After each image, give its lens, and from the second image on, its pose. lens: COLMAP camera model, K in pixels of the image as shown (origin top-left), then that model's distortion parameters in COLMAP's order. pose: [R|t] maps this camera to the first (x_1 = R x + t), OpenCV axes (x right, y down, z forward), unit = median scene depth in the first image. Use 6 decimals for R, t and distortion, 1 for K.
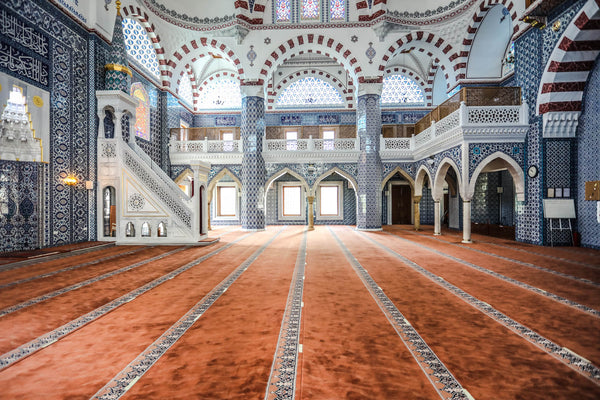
lens RADIAL K [[283.9, 0, 298.9], [0, 283.9, 203.2], [0, 0, 1]] dist [-0.006556, 0.004634]
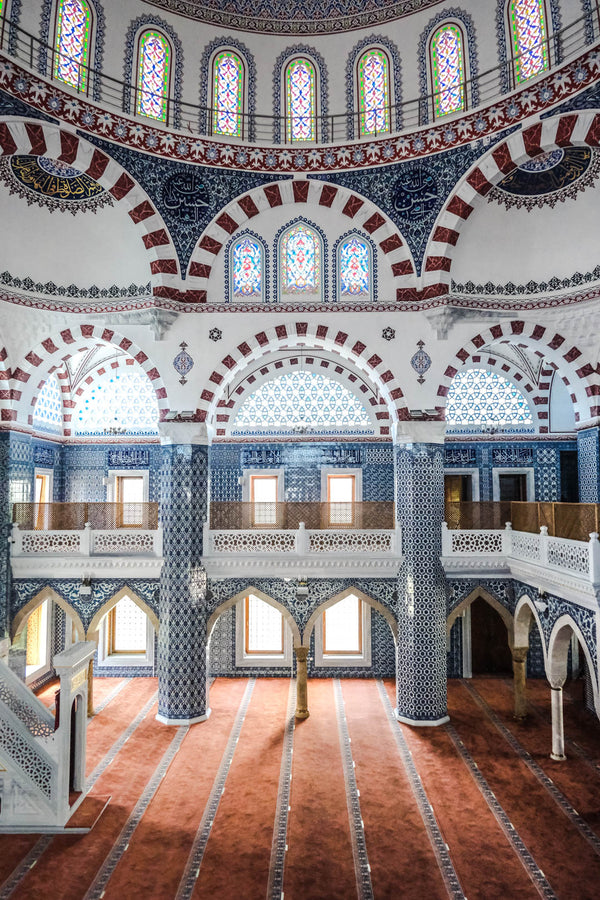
lens RADIAL K [[613.3, 0, 299.6], [0, 613.3, 458.3], [0, 0, 1]] dist [0.000427, 0.019413]
pose [[0.999815, 0.002793, 0.019026, 0.017559], [-0.001573, 0.997958, -0.063856, -0.286574], [-0.019165, 0.063814, 0.997778, -0.070553]]
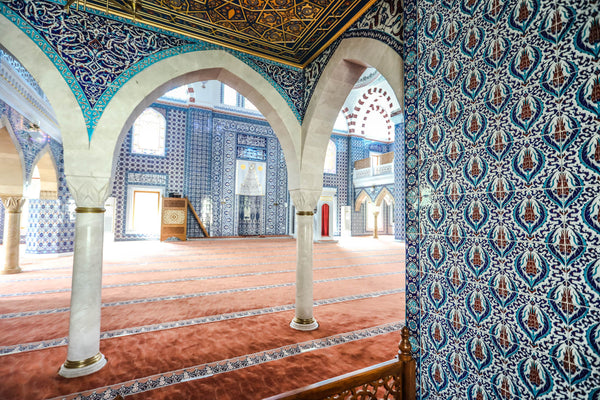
lens RADIAL K [[283.9, 0, 296.9], [0, 283.9, 200.6], [0, 0, 1]] dist [-0.006556, 0.004634]
pose [[0.492655, -0.033606, -0.869575, 0.627657], [-0.018964, 0.998602, -0.049337, -0.000959], [0.870018, 0.040797, 0.491329, 0.088822]]
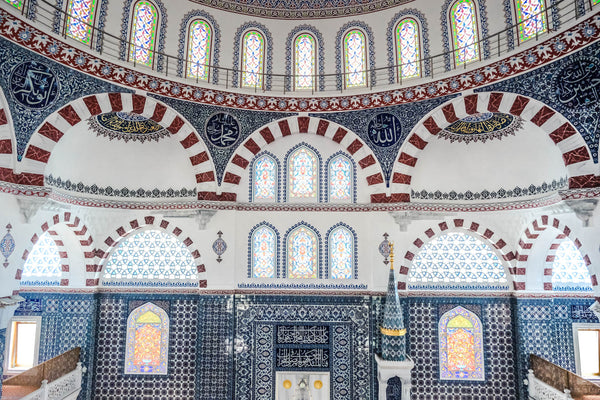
lens RADIAL K [[401.8, 0, 292.4], [0, 401.8, 199.6], [0, 0, 1]] dist [0.004005, 0.006729]
pose [[0.010604, -0.115750, -0.993222, 0.511338], [-0.006066, 0.993252, -0.115818, -0.524398], [0.999925, 0.007253, 0.009830, 0.468040]]
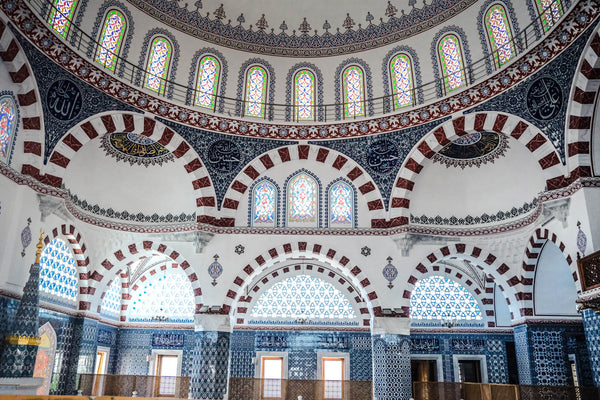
lens RADIAL K [[520.6, 0, 292.9], [0, 520.6, 205.6], [0, 0, 1]] dist [-0.002629, -0.022288]
pose [[0.999661, 0.022394, -0.013315, 0.032890], [-0.025419, 0.950431, -0.309893, -0.286543], [0.005716, 0.310127, 0.950678, -0.236693]]
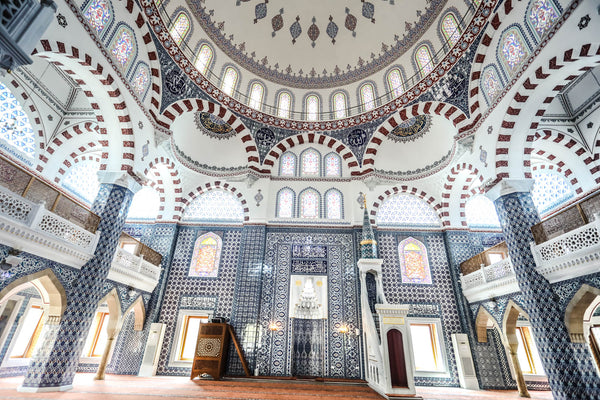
lens RADIAL K [[283.9, 0, 298.5], [0, 283.9, 200.5], [0, 0, 1]] dist [-0.006556, 0.004634]
pose [[0.017112, -0.446633, -0.894553, 0.525781], [-0.032861, 0.893950, -0.446961, -0.006615], [0.999313, 0.037044, 0.000620, 0.457596]]
